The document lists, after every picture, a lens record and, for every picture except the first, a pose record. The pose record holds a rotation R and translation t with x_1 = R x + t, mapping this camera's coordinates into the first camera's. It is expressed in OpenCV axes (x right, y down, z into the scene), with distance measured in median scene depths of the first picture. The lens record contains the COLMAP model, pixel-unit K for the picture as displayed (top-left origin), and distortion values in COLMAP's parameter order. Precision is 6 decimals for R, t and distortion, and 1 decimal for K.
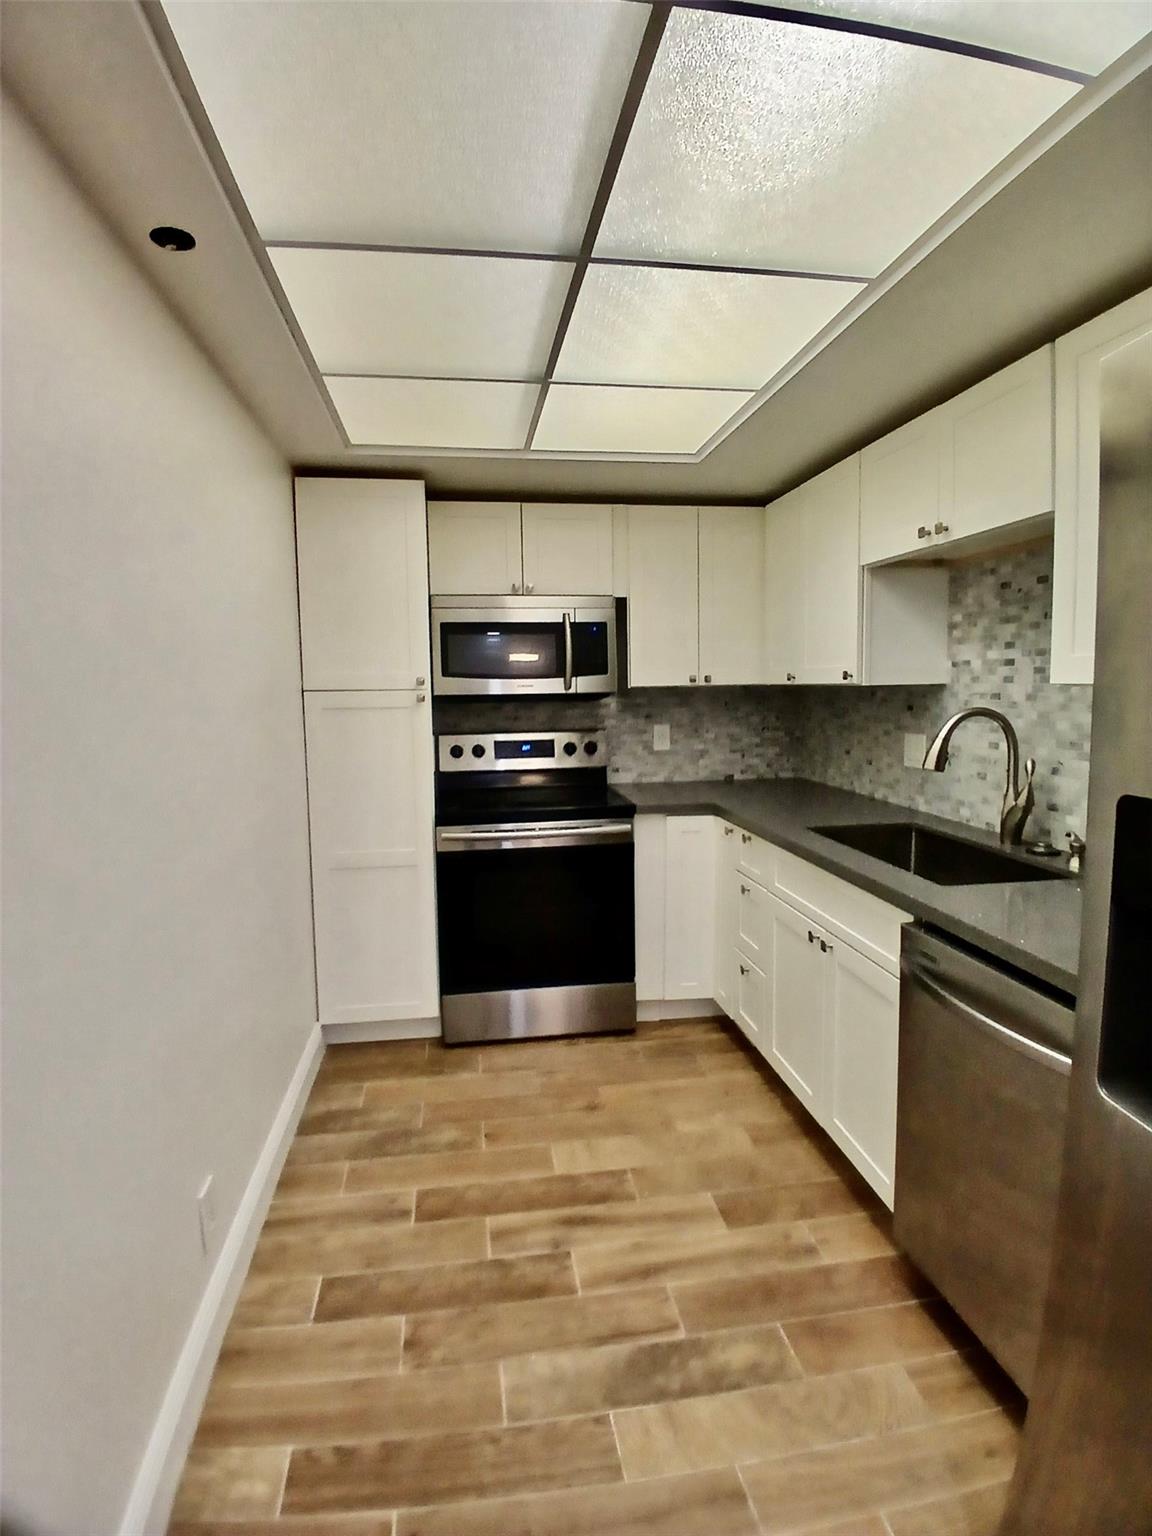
lens RADIAL K [[769.6, 0, 550.7], [0, 769.6, 723.1], [0, 0, 1]] dist [-0.011716, -0.031066]
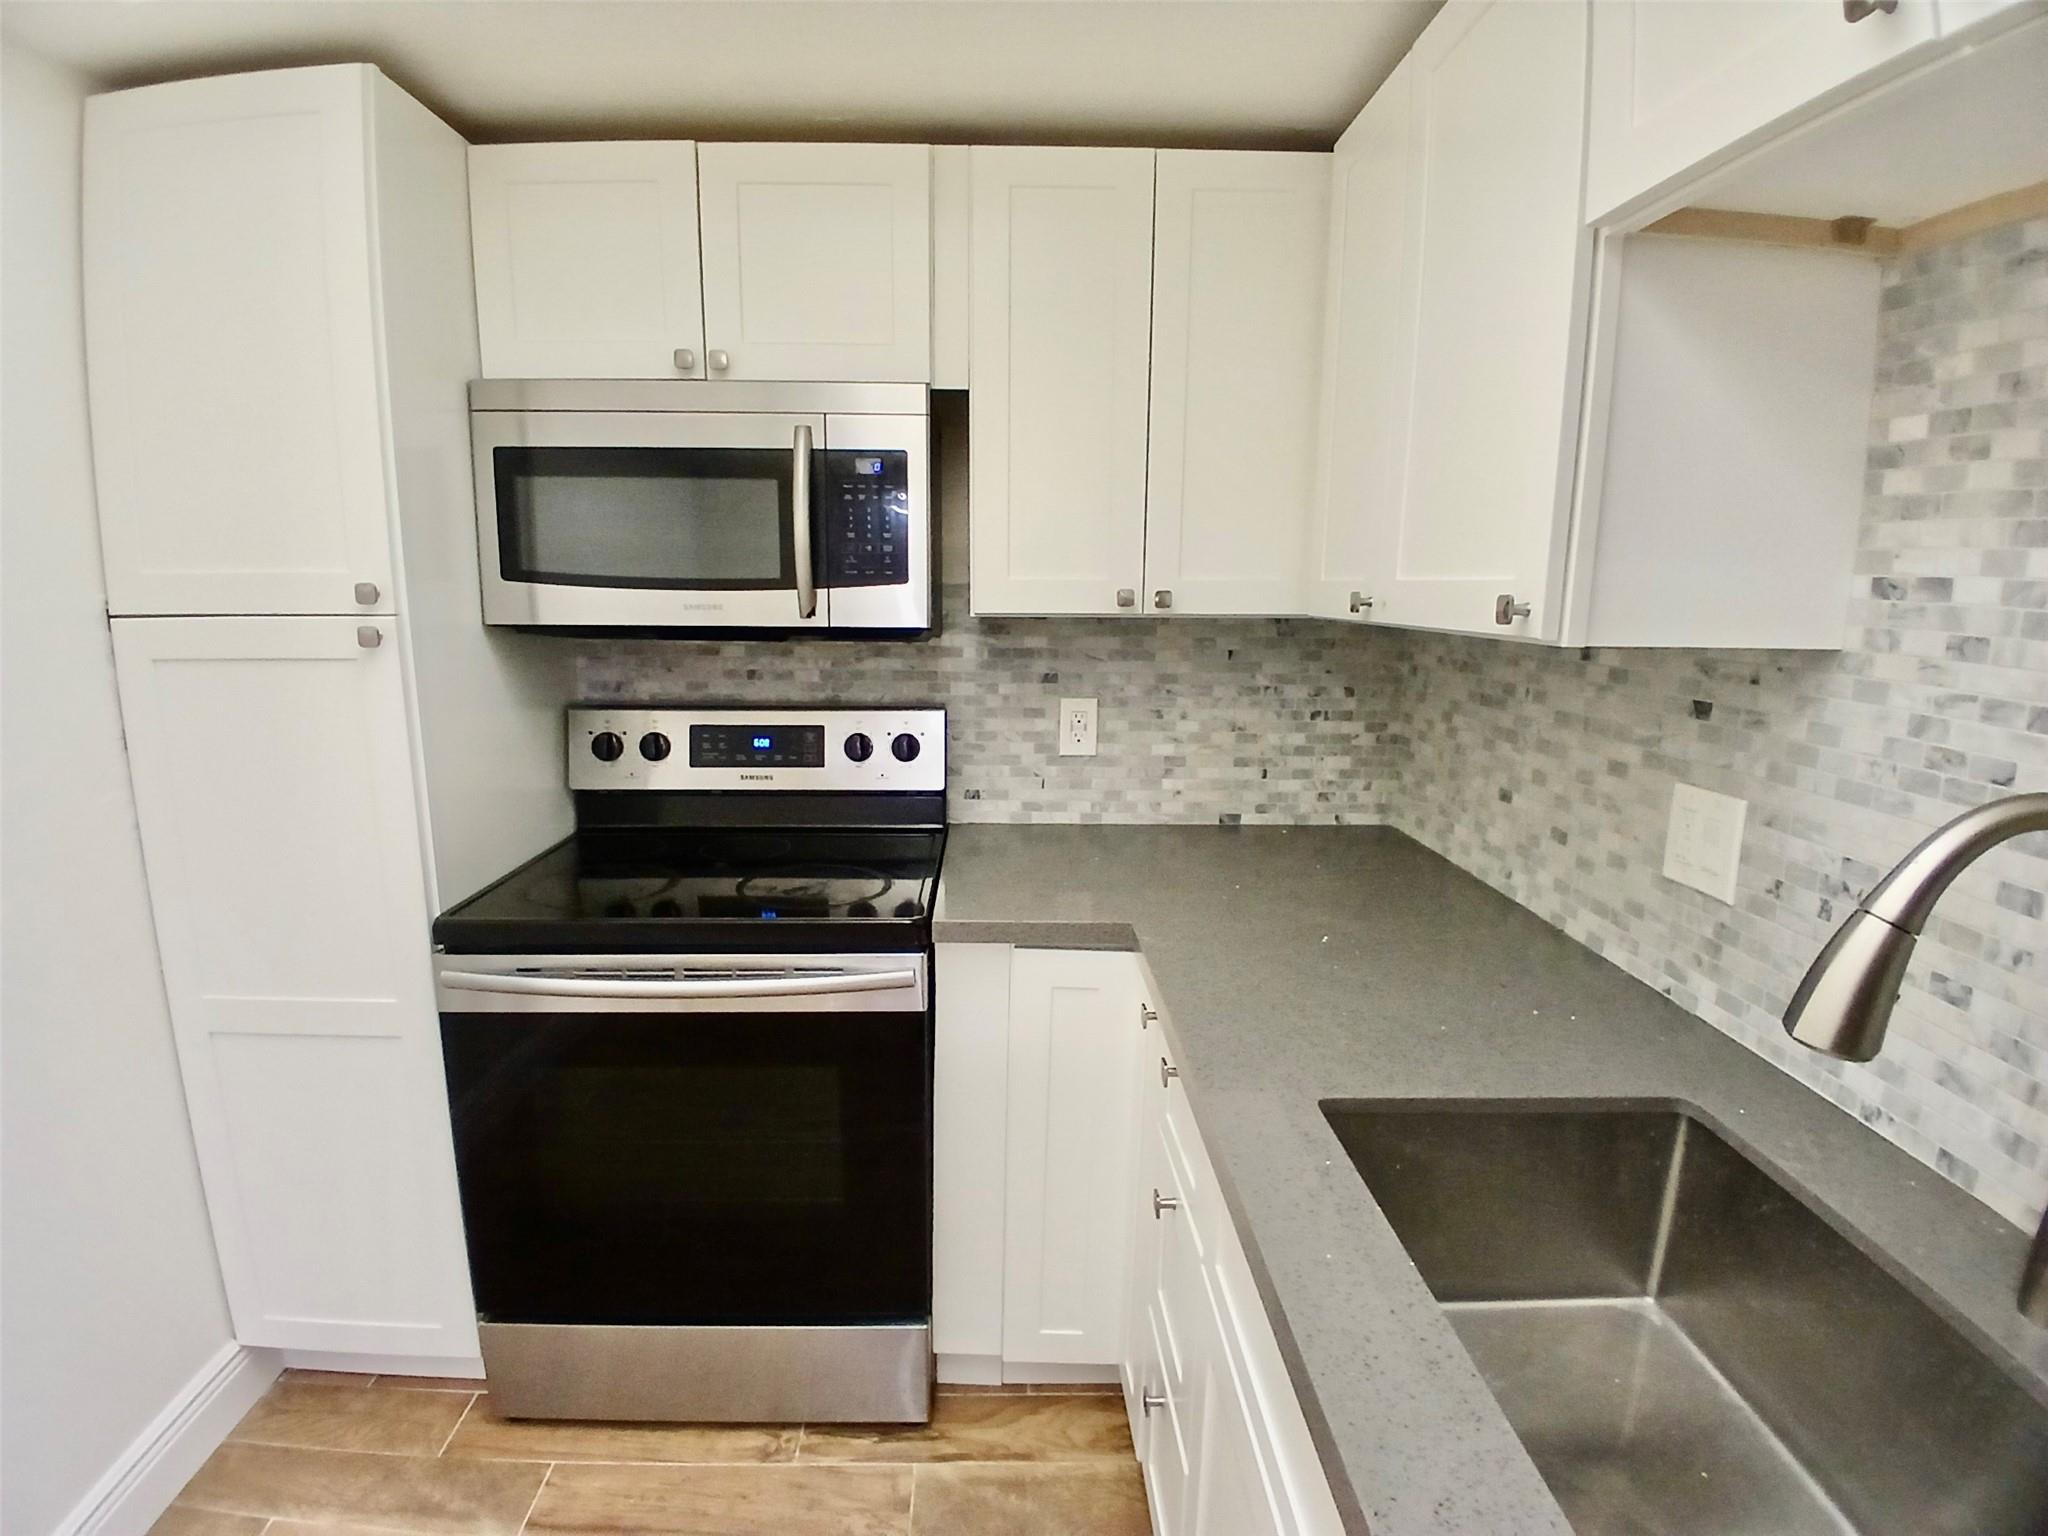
lens RADIAL K [[1026.2, 0, 1005.3], [0, 1026.2, 761.8], [0, 0, 1]] dist [-0.011716, -0.031066]
pose [[0.993897, 0.040605, -0.102571, 0.183296], [-0.027536, 0.991679, 0.125753, -0.038663], [0.106824, -0.122161, 0.986745, 0.453433]]
